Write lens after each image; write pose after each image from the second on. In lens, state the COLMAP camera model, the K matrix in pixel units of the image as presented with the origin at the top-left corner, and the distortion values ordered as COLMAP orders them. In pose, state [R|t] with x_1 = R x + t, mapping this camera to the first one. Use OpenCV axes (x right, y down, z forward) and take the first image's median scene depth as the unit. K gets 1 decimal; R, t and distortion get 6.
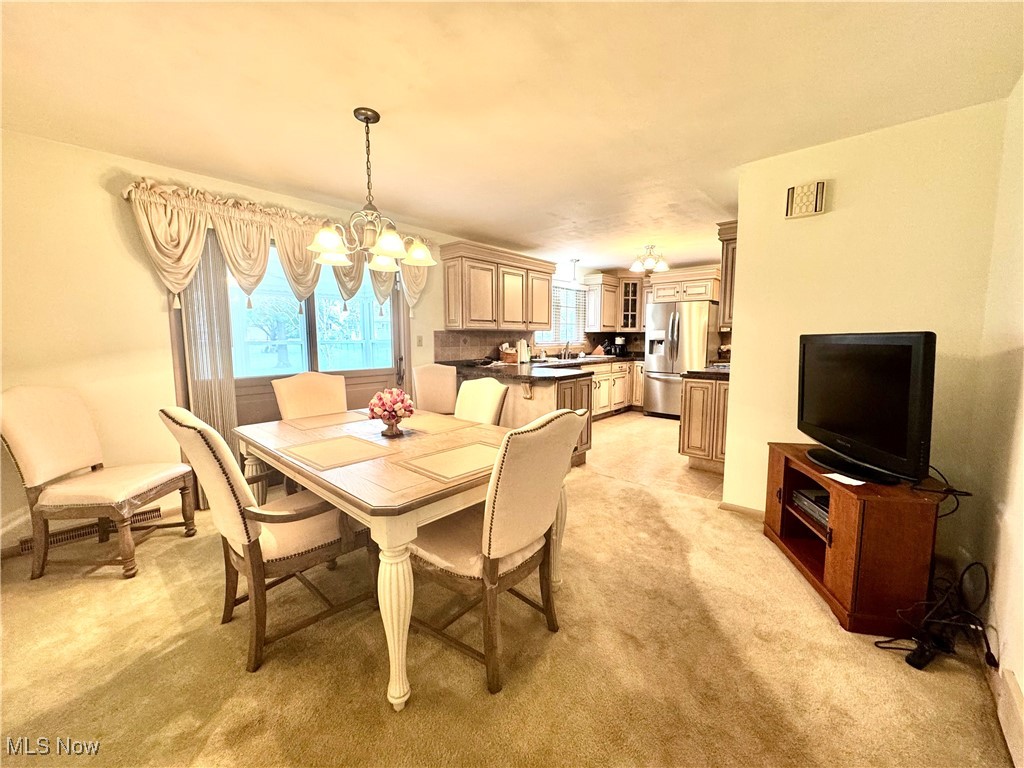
lens RADIAL K [[407.1, 0, 512.2], [0, 407.1, 380.6], [0, 0, 1]] dist [-0.002349, 0.000259]
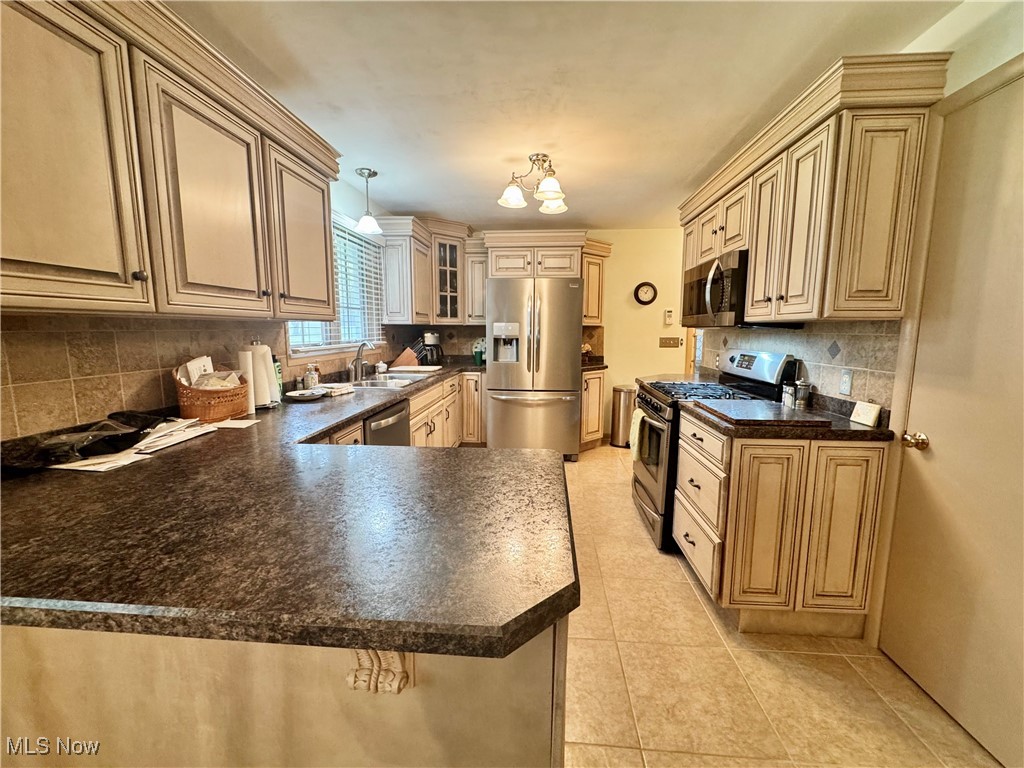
lens RADIAL K [[407.1, 0, 512.2], [0, 407.1, 379.8], [0, 0, 1]] dist [-0.002349, 0.000259]
pose [[0.803044, -0.070124, 0.591779, -0.008956], [0.059093, 0.997528, 0.038015, -0.070269], [-0.592983, 0.004442, 0.805203, 0.582610]]
